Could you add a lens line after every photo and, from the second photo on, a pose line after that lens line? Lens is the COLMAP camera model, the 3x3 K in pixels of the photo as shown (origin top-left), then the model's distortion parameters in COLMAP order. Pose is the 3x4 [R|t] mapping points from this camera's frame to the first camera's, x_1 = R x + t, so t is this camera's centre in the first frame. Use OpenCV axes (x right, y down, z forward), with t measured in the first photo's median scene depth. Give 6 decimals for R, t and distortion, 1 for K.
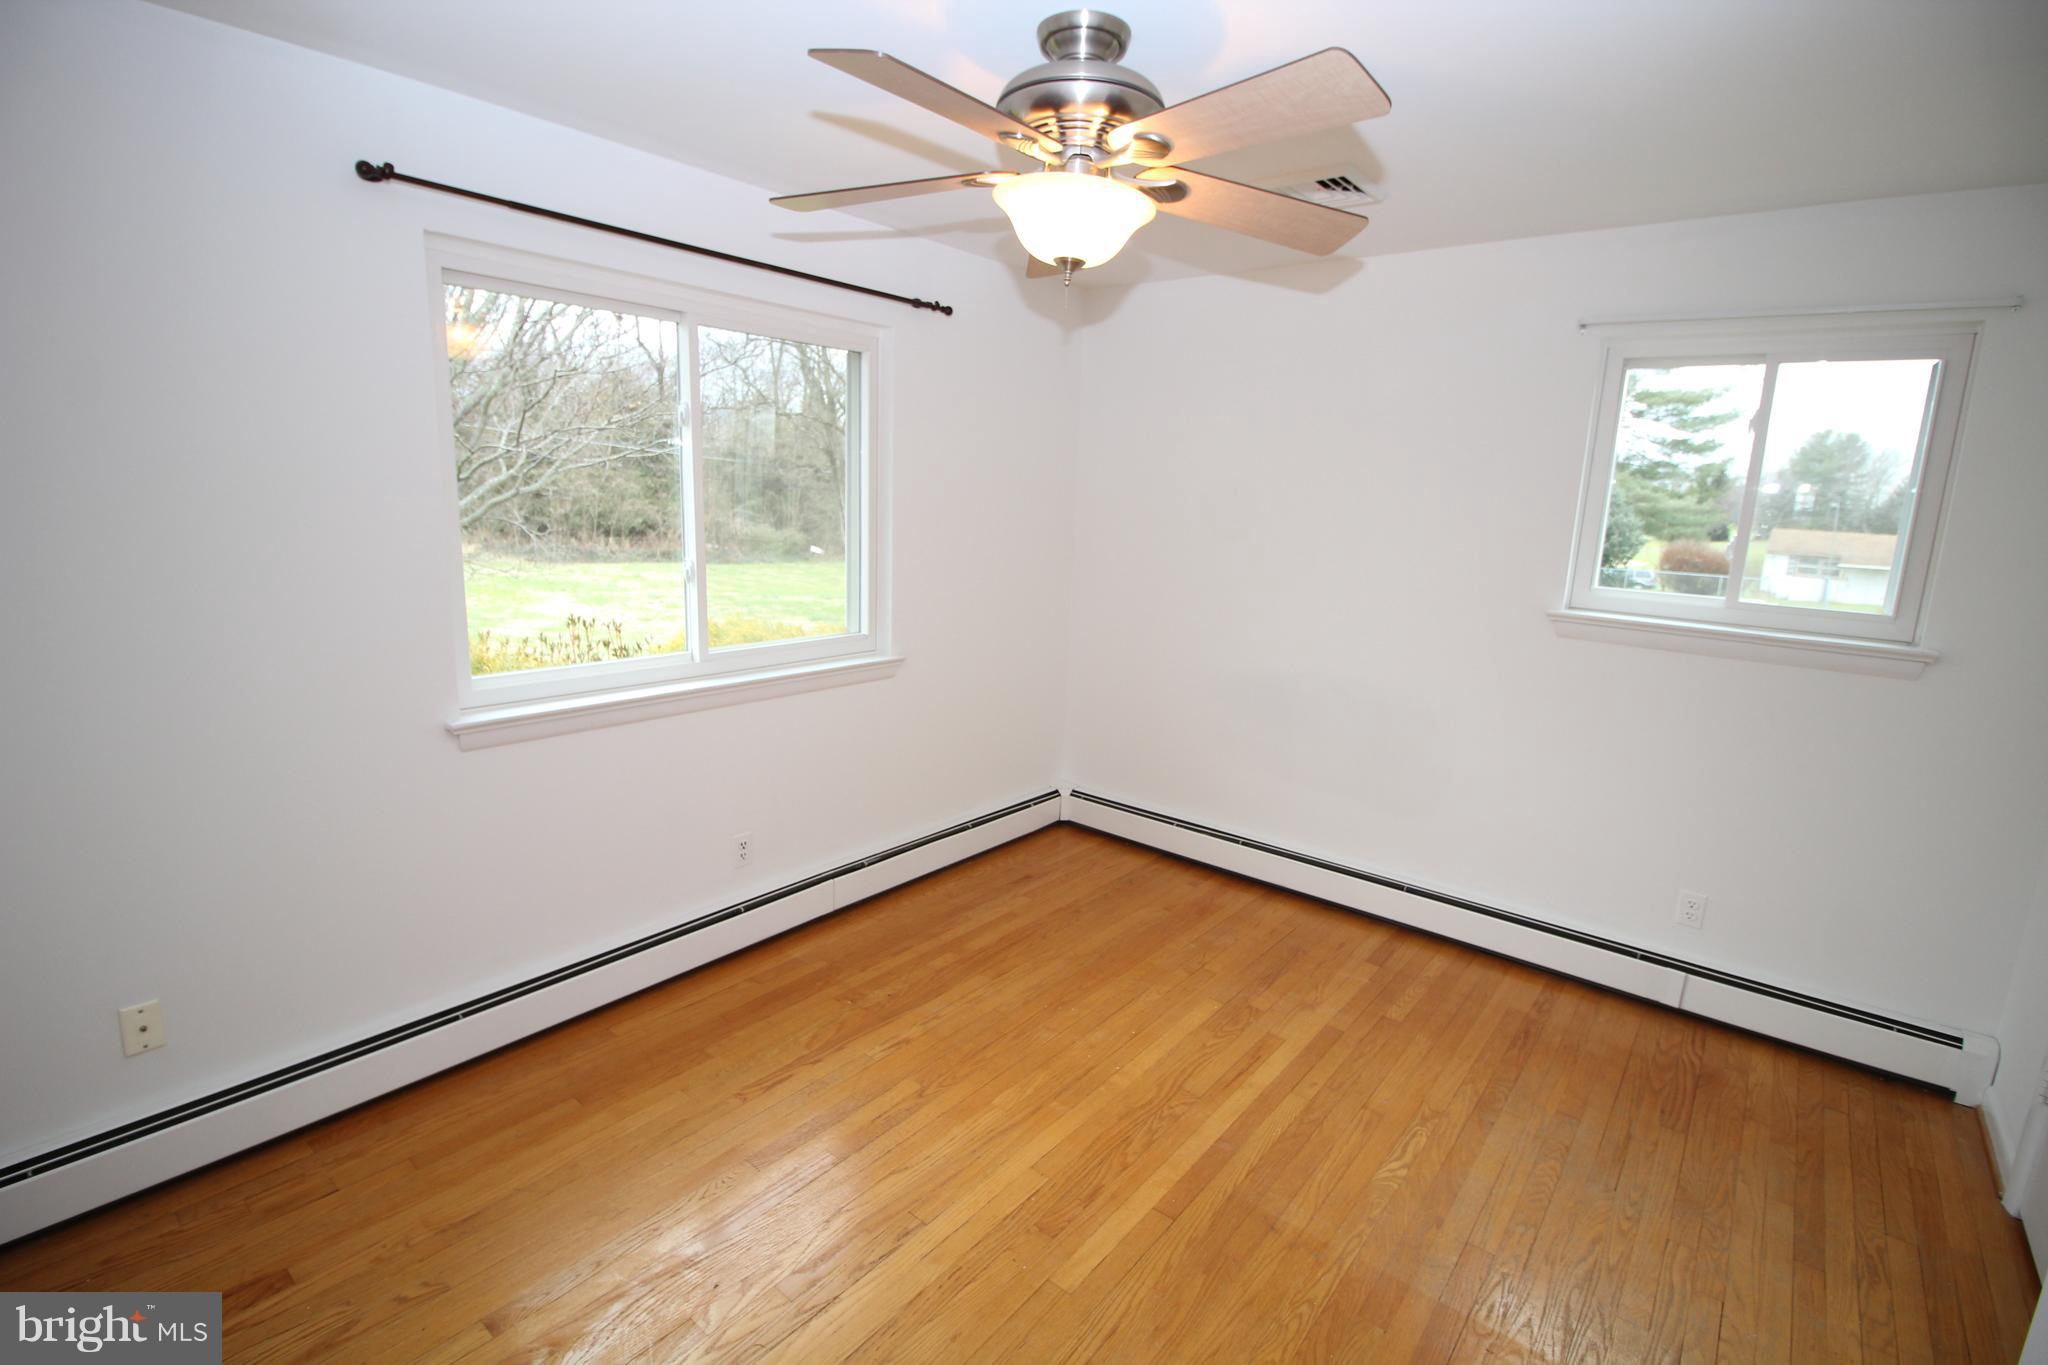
lens RADIAL K [[941.5, 0, 1028.1], [0, 941.5, 672.8], [0, 0, 1]] dist [-0.014871, -0.006455]
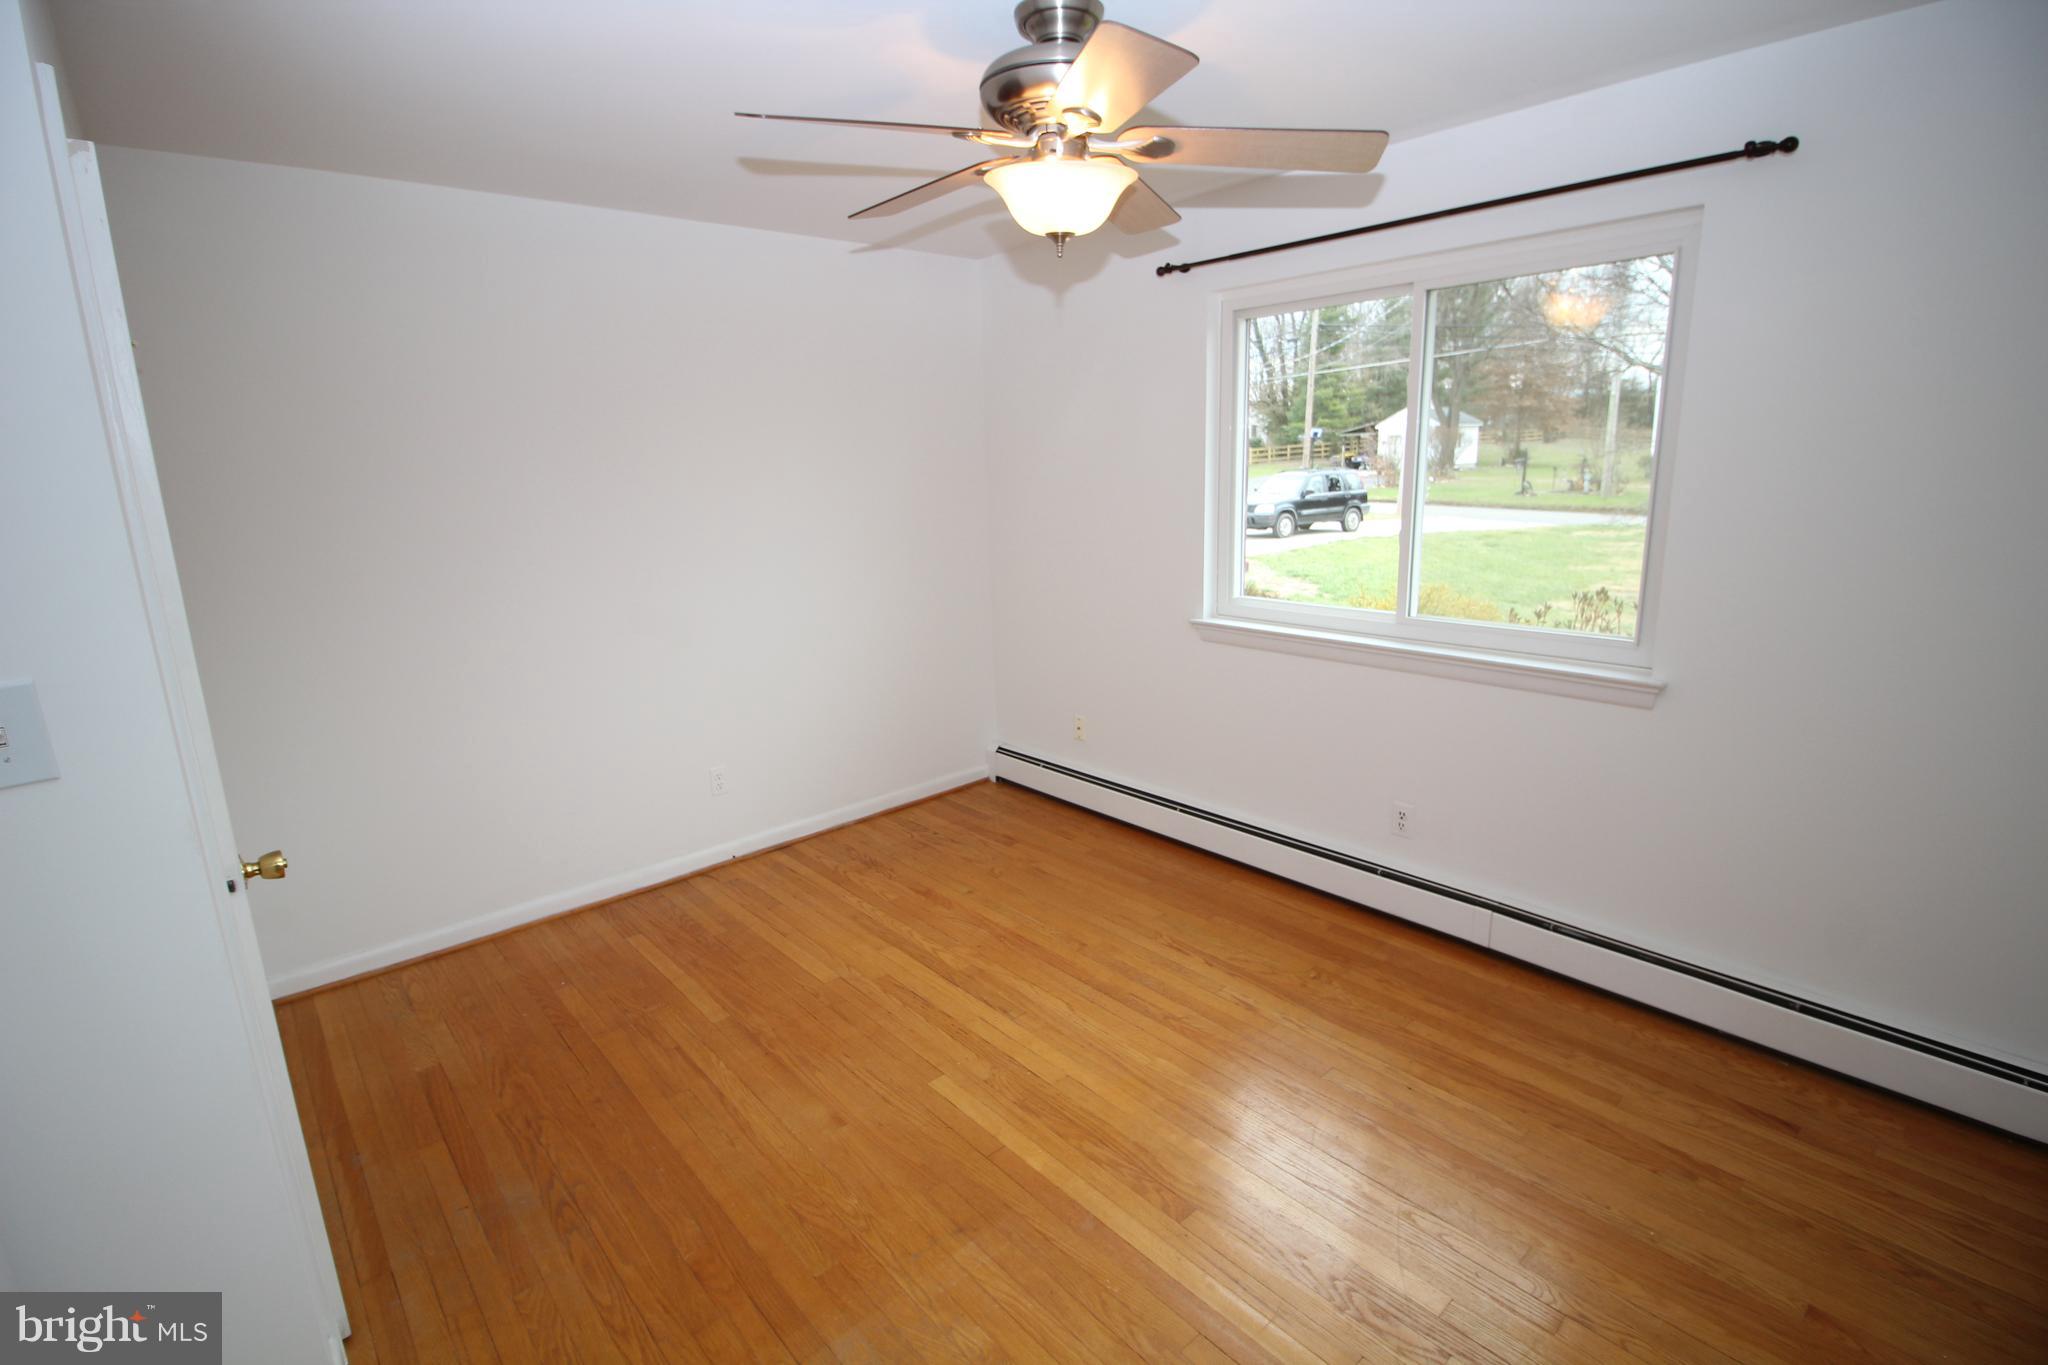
lens RADIAL K [[941.5, 0, 1012.4], [0, 941.5, 680.9], [0, 0, 1]] dist [-0.014871, -0.006455]
pose [[-0.171656, 0.194801, -0.965705, 0.922193], [-0.166572, 0.960403, 0.223340, -0.139732], [0.970973, 0.199197, -0.132411, 0.928878]]
